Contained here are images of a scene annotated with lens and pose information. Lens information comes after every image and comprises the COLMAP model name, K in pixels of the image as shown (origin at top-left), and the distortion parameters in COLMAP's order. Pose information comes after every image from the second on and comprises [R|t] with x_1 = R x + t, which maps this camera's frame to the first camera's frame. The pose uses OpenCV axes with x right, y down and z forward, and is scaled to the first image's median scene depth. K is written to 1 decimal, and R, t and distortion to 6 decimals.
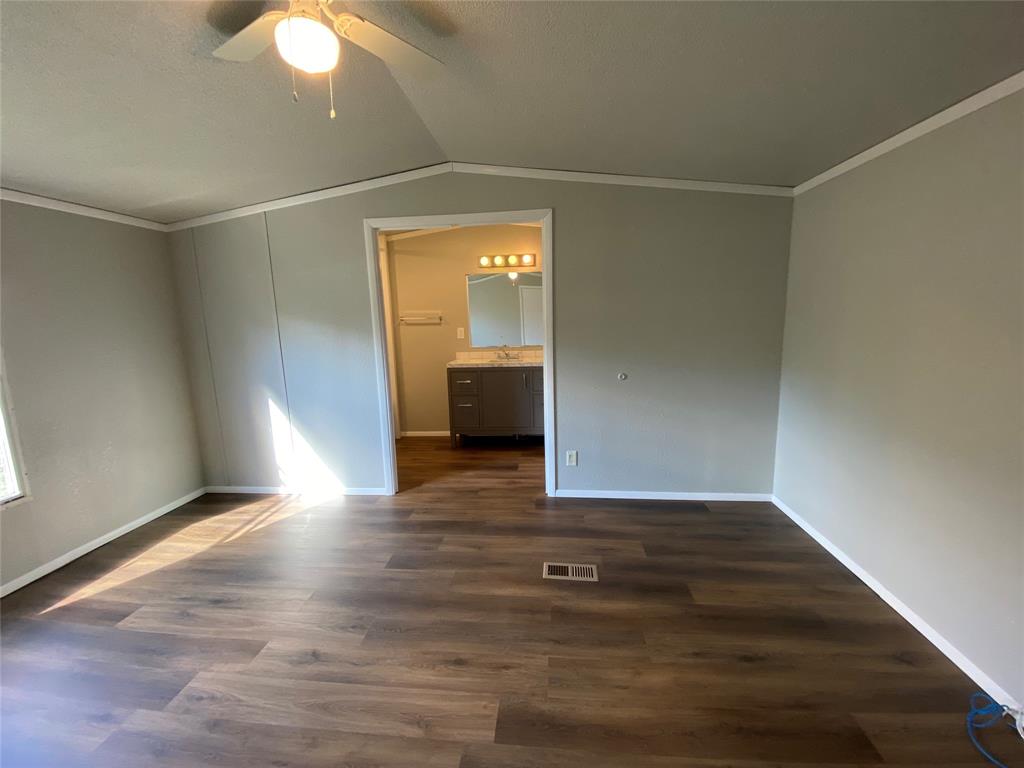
lens RADIAL K [[413.5, 0, 509.2], [0, 413.5, 383.1], [0, 0, 1]] dist [0.018701, -0.019457]
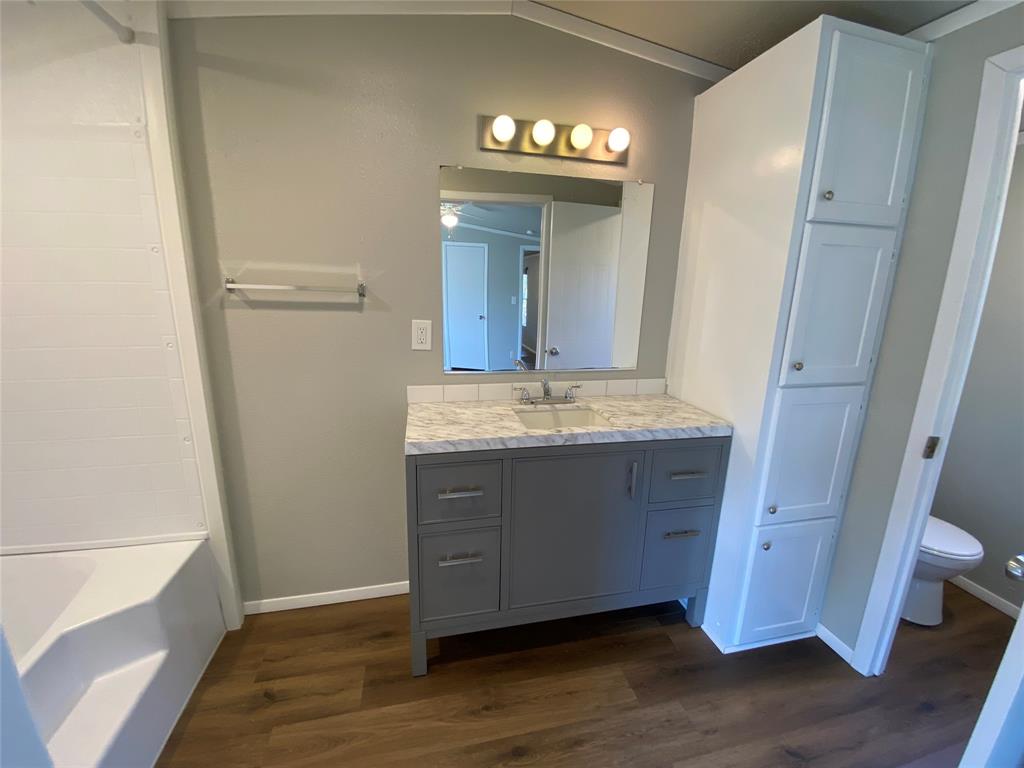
lens RADIAL K [[413.5, 0, 509.2], [0, 413.5, 383.1], [0, 0, 1]] dist [0.018701, -0.019457]
pose [[0.948951, -0.021281, 0.314705, -0.262817], [-0.000887, 0.997538, 0.070128, -0.171806], [-0.315423, -0.066828, 0.946595, 1.039257]]
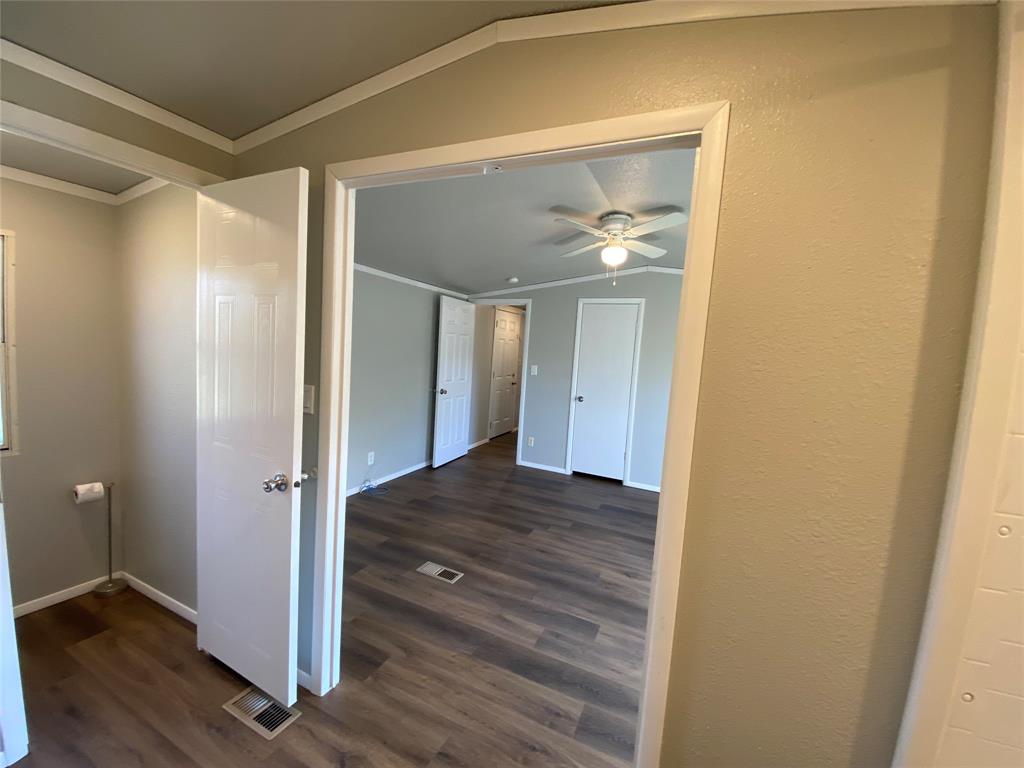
lens RADIAL K [[413.5, 0, 509.2], [0, 413.5, 383.1], [0, 0, 1]] dist [0.018701, -0.019457]
pose [[-0.943458, -0.062045, 0.325635, -0.314725], [0.012859, 0.974738, 0.222979, -0.268043], [-0.331243, 0.214558, -0.918827, 1.524553]]
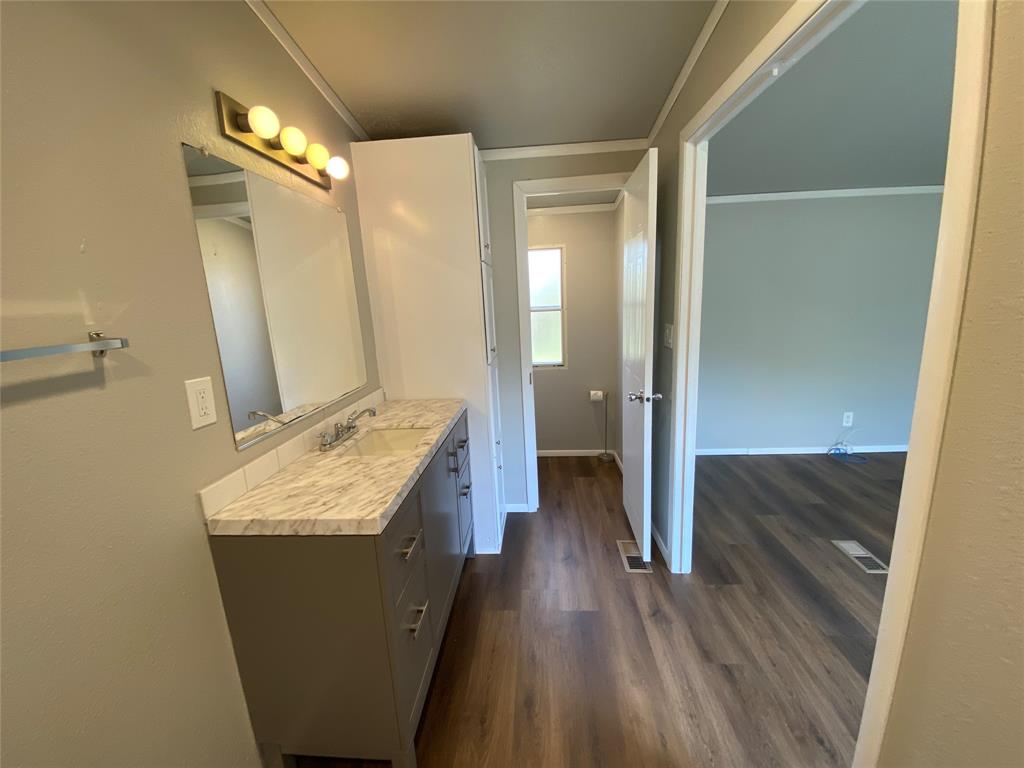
lens RADIAL K [[410.7, 0, 512.0], [0, 410.7, 384.0], [0, 0, 1]] dist [0.000829, -0.018775]
pose [[-0.033883, -0.170856, 0.984713, -0.559933], [0.206442, 0.962834, 0.174164, -0.221518], [-0.977872, 0.209188, 0.002648, 1.374696]]
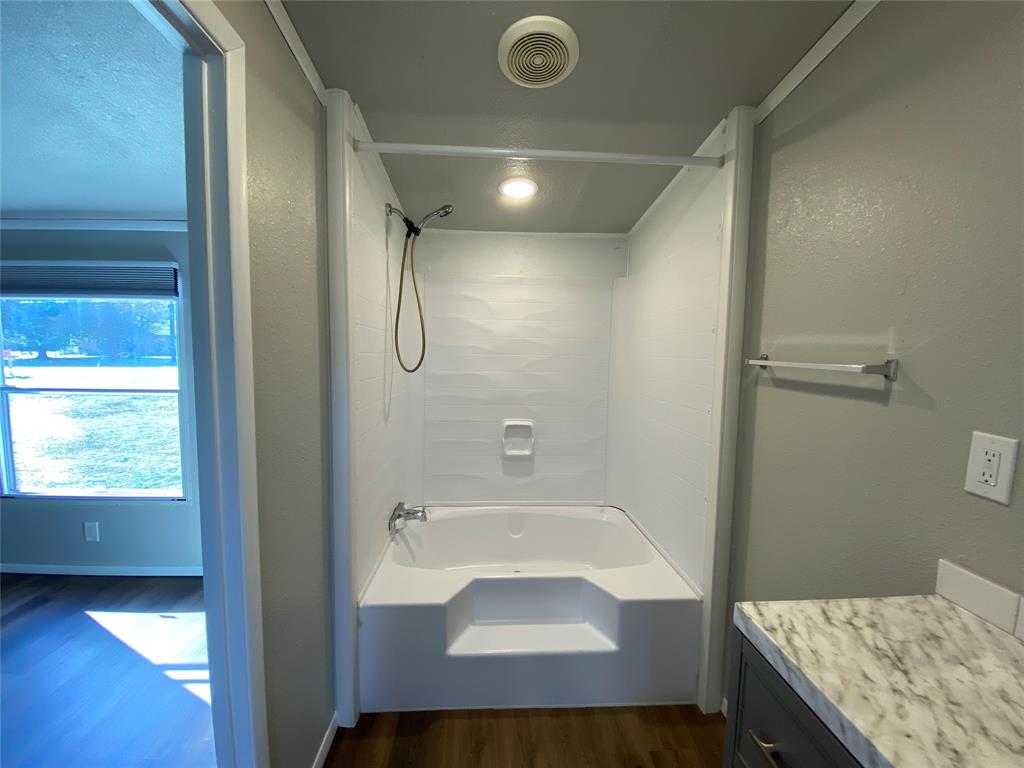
lens RADIAL K [[414.4, 0, 521.1], [0, 414.4, 387.5], [0, 0, 1]] dist [-0.000057, -0.012411]
pose [[0.171657, 0.114873, -0.978437, 0.011656], [-0.178091, 0.980434, 0.083863, -0.218137], [0.968926, 0.159855, 0.188756, 1.287421]]
